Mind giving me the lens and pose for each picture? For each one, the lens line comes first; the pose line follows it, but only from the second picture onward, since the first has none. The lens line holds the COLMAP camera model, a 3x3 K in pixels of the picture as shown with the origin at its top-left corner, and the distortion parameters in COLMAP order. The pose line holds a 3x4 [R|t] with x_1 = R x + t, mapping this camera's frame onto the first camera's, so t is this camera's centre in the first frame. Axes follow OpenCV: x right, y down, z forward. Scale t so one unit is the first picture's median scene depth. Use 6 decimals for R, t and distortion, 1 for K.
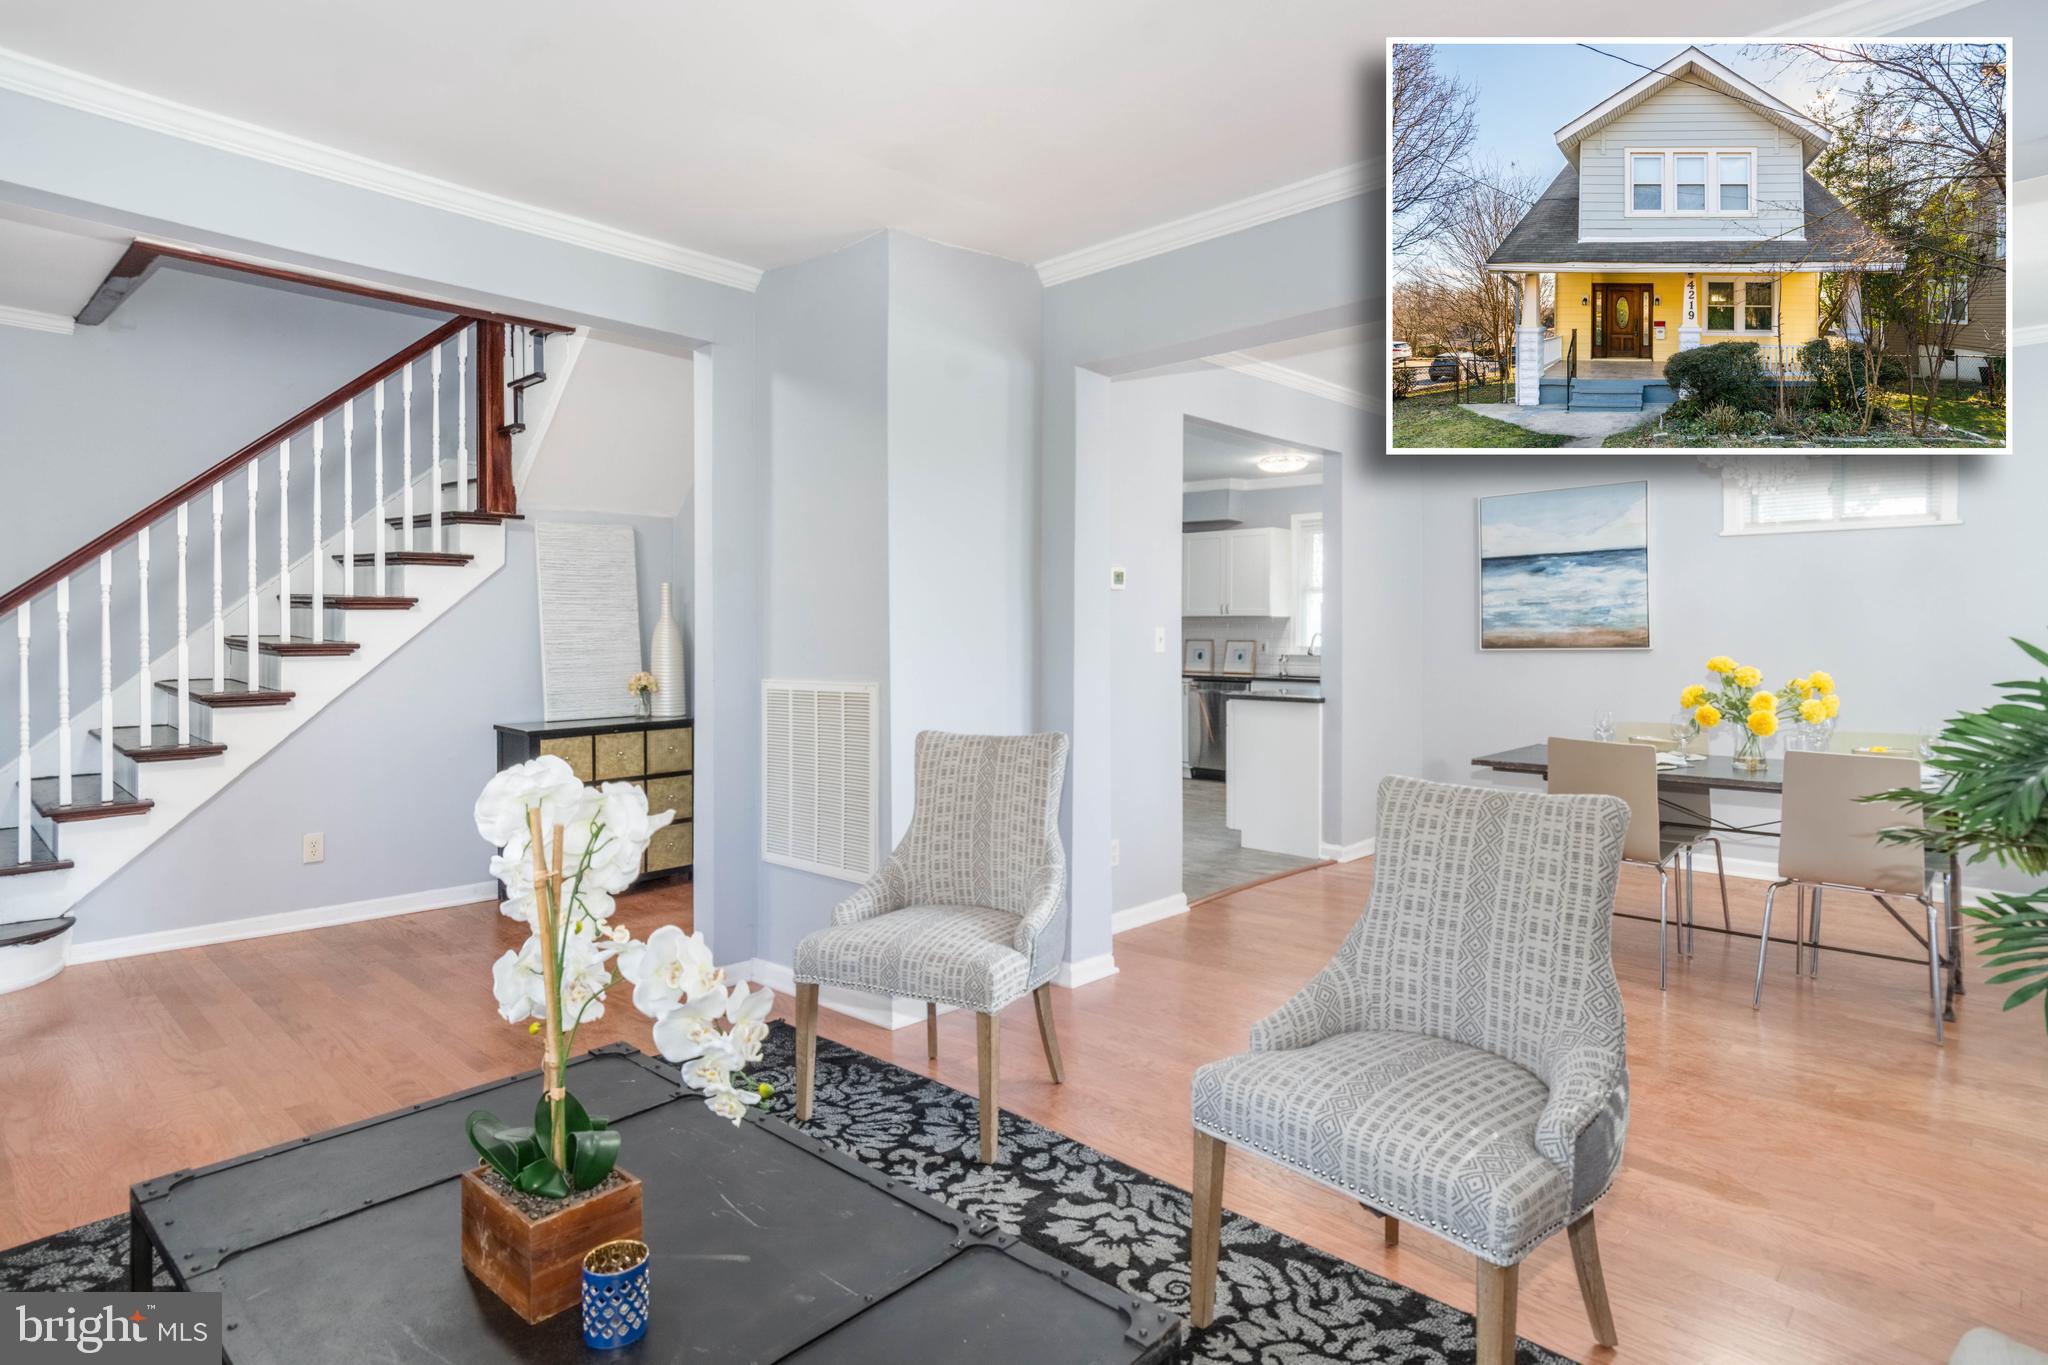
lens RADIAL K [[1092.9, 0, 1040.4], [0, 1092.9, 647.0], [0, 0, 1]] dist [-0.000494, -0.001999]
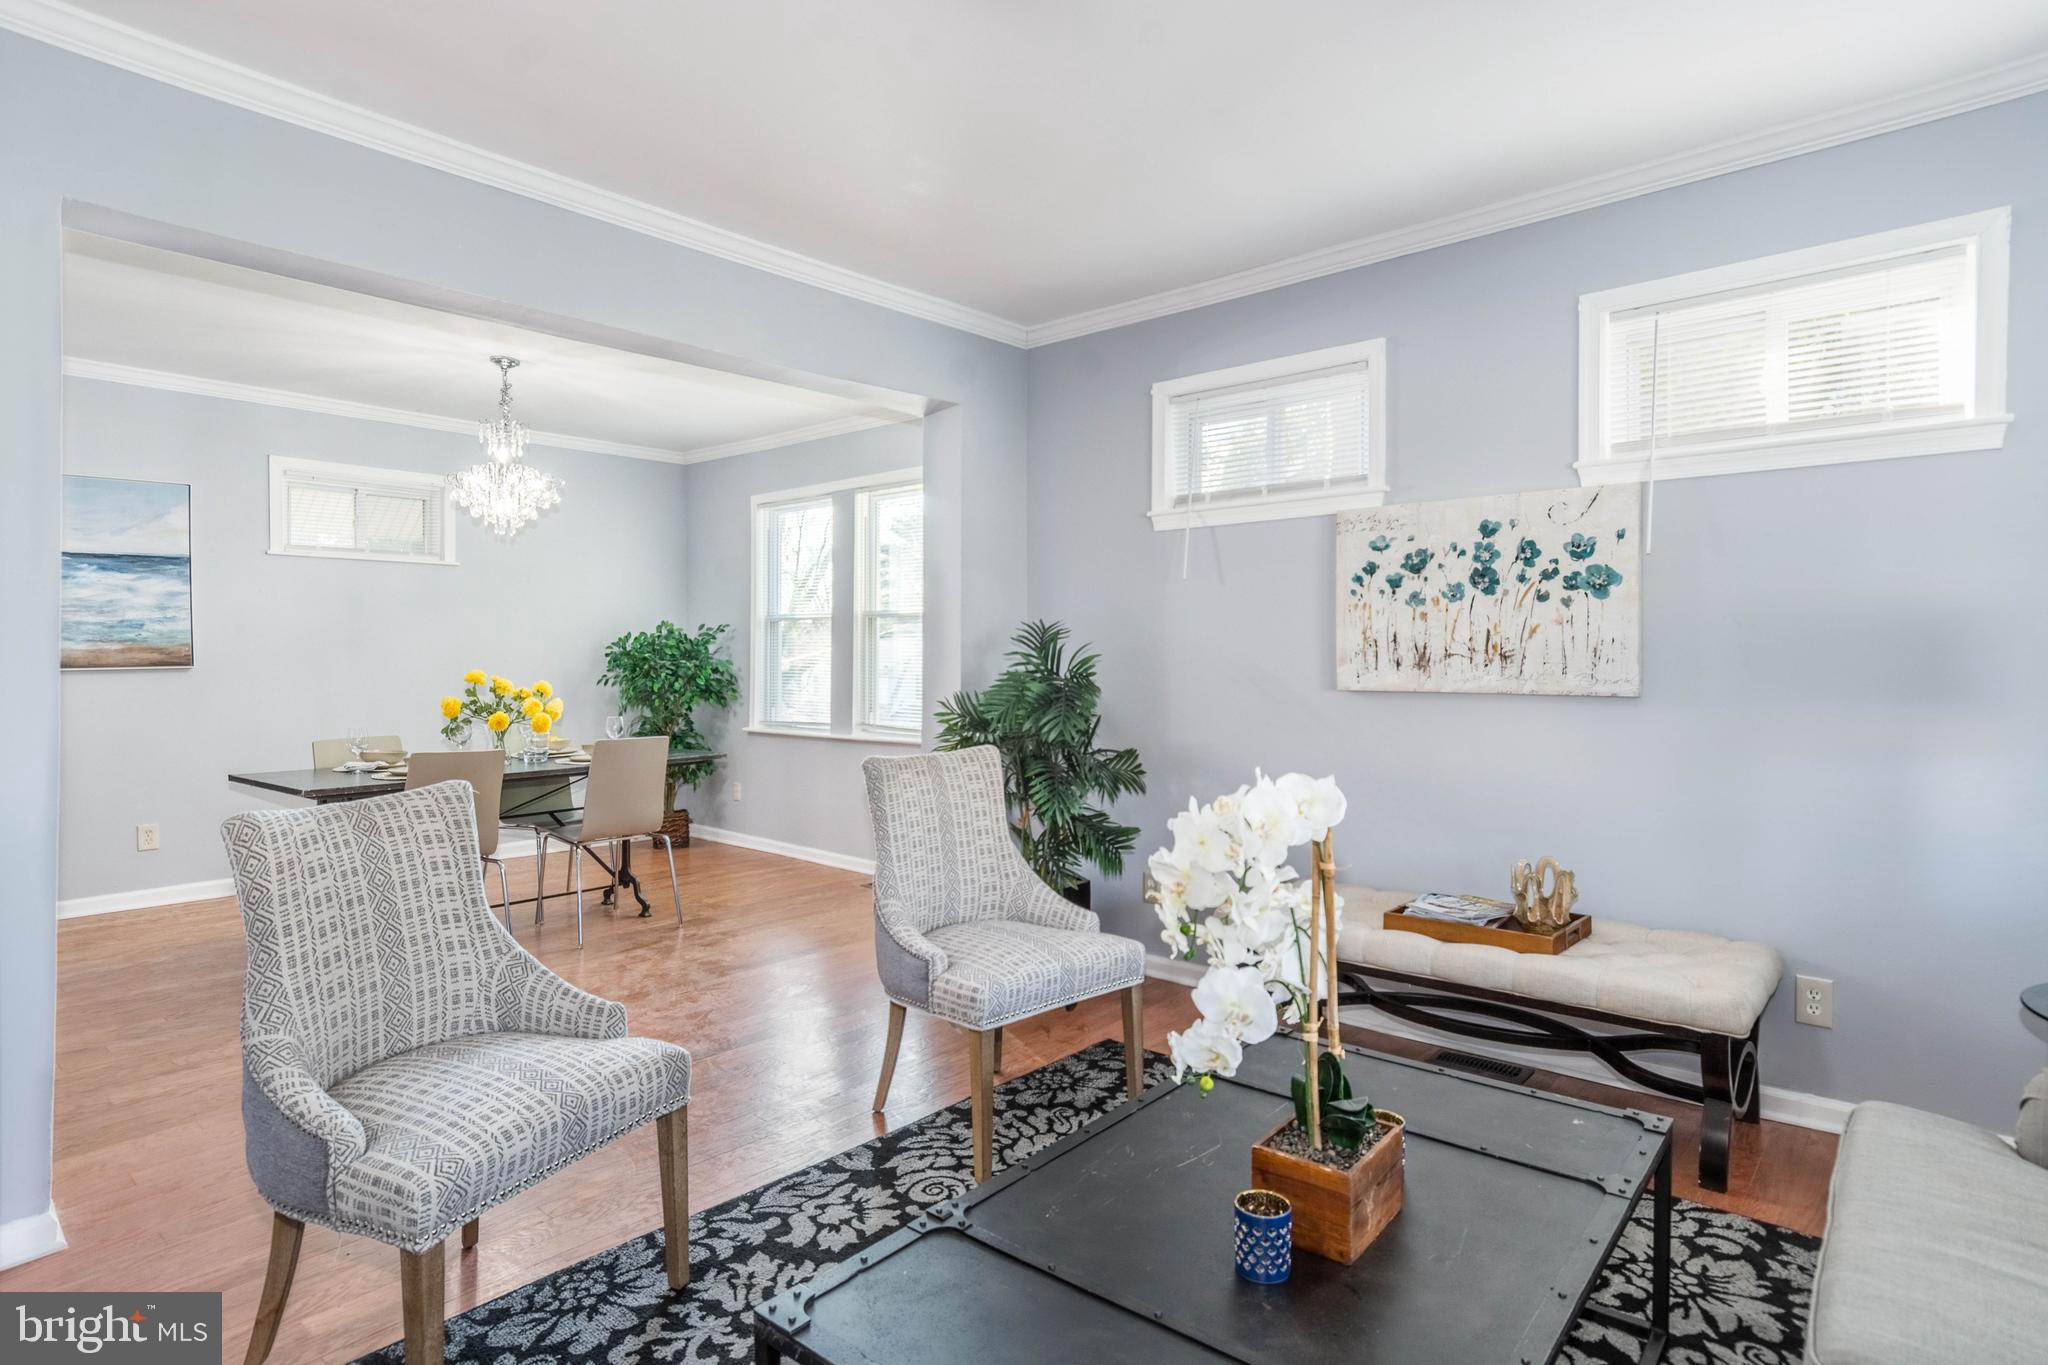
lens RADIAL K [[1092.9, 0, 1007.7], [0, 1092.9, 662.4], [0, 0, 1]] dist [-0.000494, -0.001999]
pose [[-0.026845, -0.009531, 0.999594, -0.504925], [0.012417, 0.999874, 0.009867, -0.003911], [-0.999563, 0.012676, -0.026723, 0.440541]]
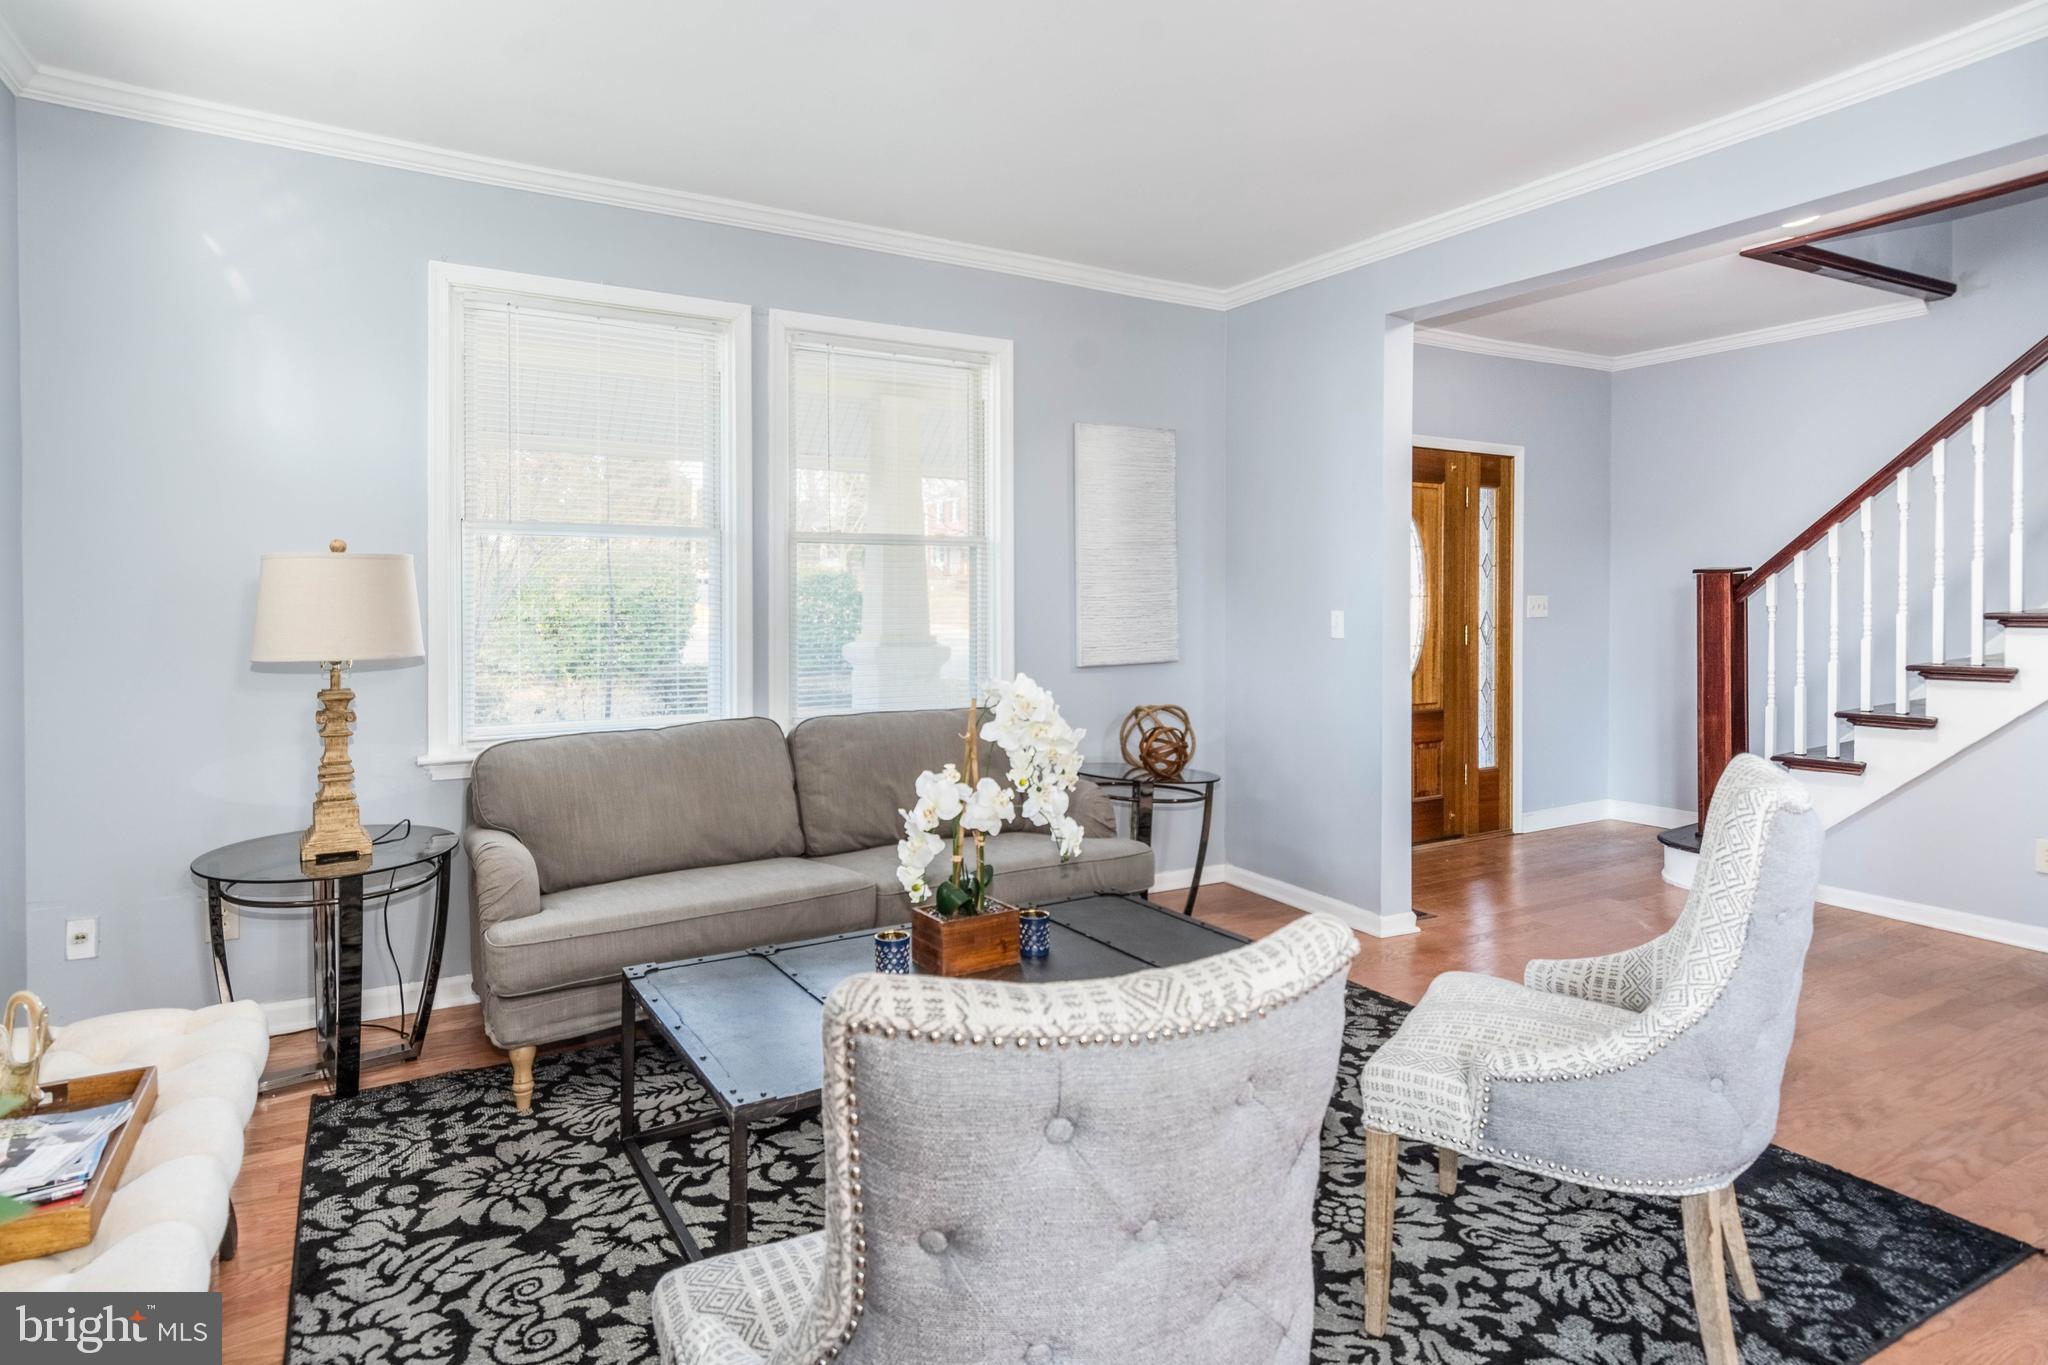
lens RADIAL K [[1092.9, 0, 1006.8], [0, 1092.9, 618.8], [0, 0, 1]] dist [-0.000494, -0.001999]
pose [[-0.288512, 0.013111, -0.957386, 0.393482], [-0.011952, 0.999779, 0.017293, -0.004417], [0.957402, 0.016432, -0.288292, 0.508232]]
